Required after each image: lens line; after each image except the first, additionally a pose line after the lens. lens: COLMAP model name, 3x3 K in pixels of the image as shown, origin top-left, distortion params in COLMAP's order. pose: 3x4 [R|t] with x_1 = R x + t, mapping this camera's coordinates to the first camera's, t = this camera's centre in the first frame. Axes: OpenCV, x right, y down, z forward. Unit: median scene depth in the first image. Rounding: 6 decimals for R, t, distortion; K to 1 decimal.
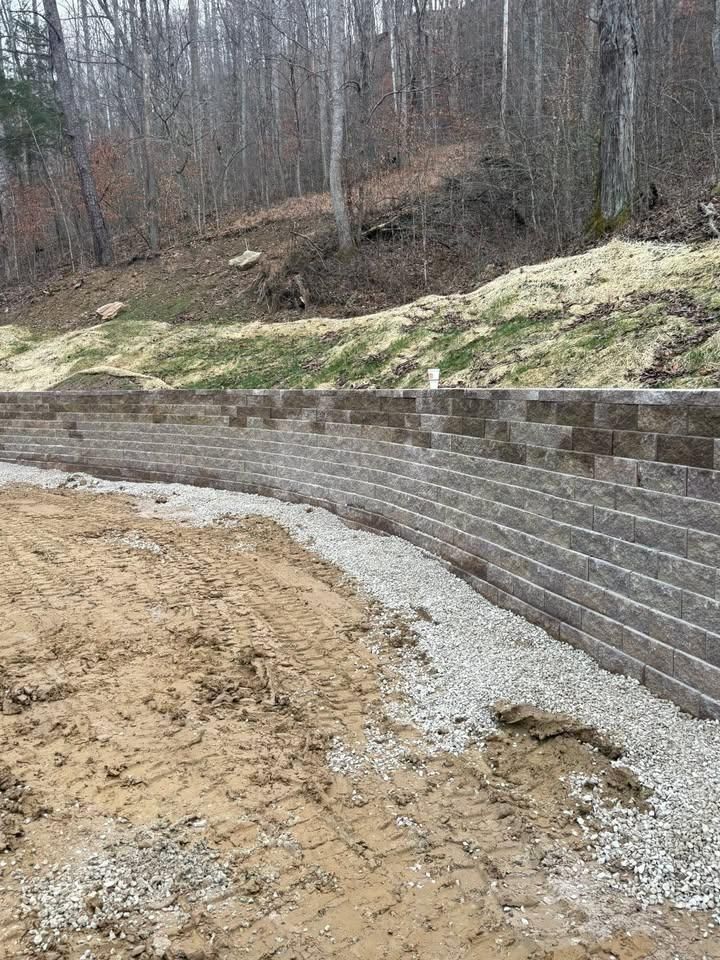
lens RADIAL K [[818.2, 0, 357.9], [0, 818.2, 501.5], [0, 0, 1]] dist [0.123792, -0.167173]
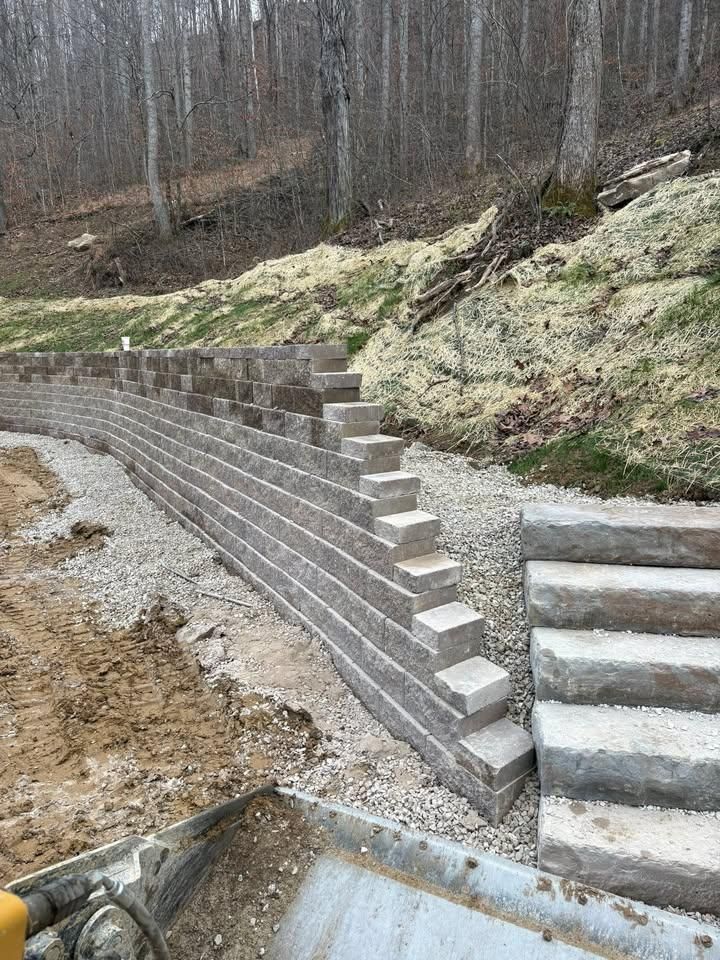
lens RADIAL K [[791.0, 0, 360.0], [0, 791.0, 480.0], [0, 0, 1]] dist [0.063251, 0.007049]
pose [[0.992406, -0.015964, 0.121964, 0.147431], [0.014388, 0.999801, 0.013784, 0.034827], [-0.122159, -0.011925, 0.992439, -0.201387]]
